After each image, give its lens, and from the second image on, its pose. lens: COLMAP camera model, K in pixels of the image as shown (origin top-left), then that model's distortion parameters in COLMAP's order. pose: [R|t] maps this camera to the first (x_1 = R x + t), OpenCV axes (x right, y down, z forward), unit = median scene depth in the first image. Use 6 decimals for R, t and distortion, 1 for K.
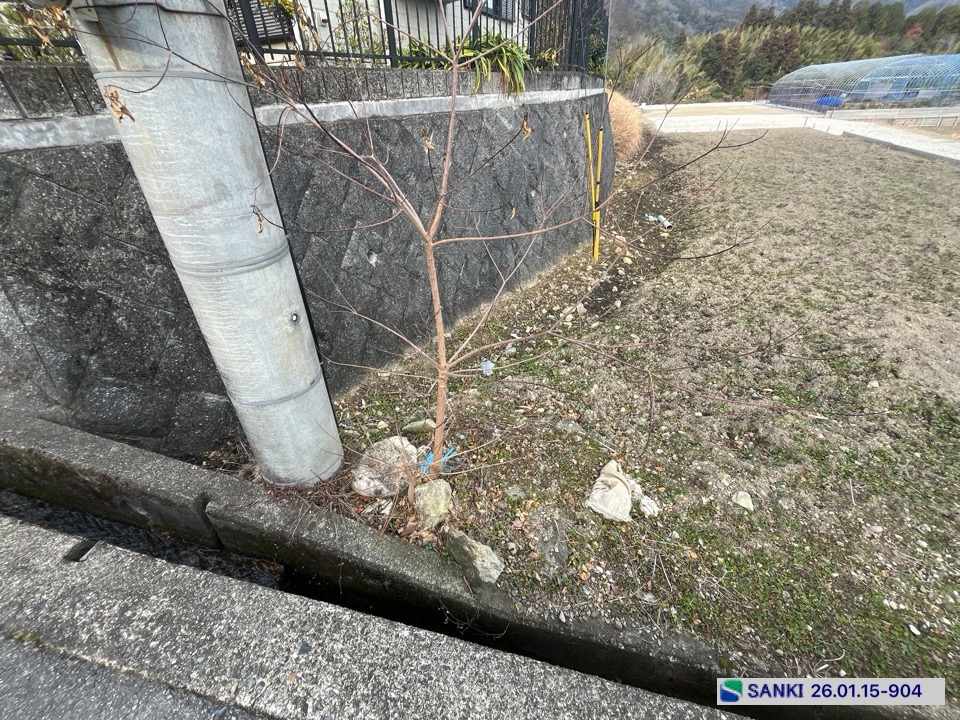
lens RADIAL K [[388.4, 0, 477.2], [0, 388.4, 360.5], [0, 0, 1]] dist [-0.003560, -0.000068]
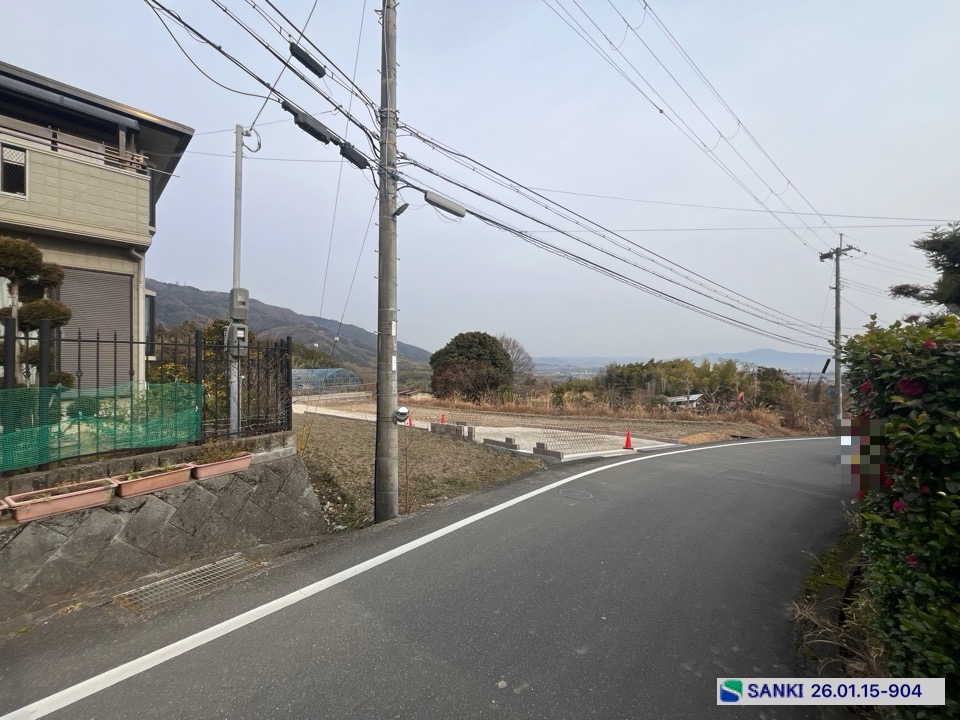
lens RADIAL K [[388.4, 0, 476.5], [0, 388.4, 363.2], [0, 0, 1]] dist [-0.003560, -0.000068]
pose [[0.341067, 0.047740, 0.938826, -1.295552], [0.530393, 0.814783, -0.234120, 0.131118], [-0.776116, 0.577797, 0.252575, -0.471872]]
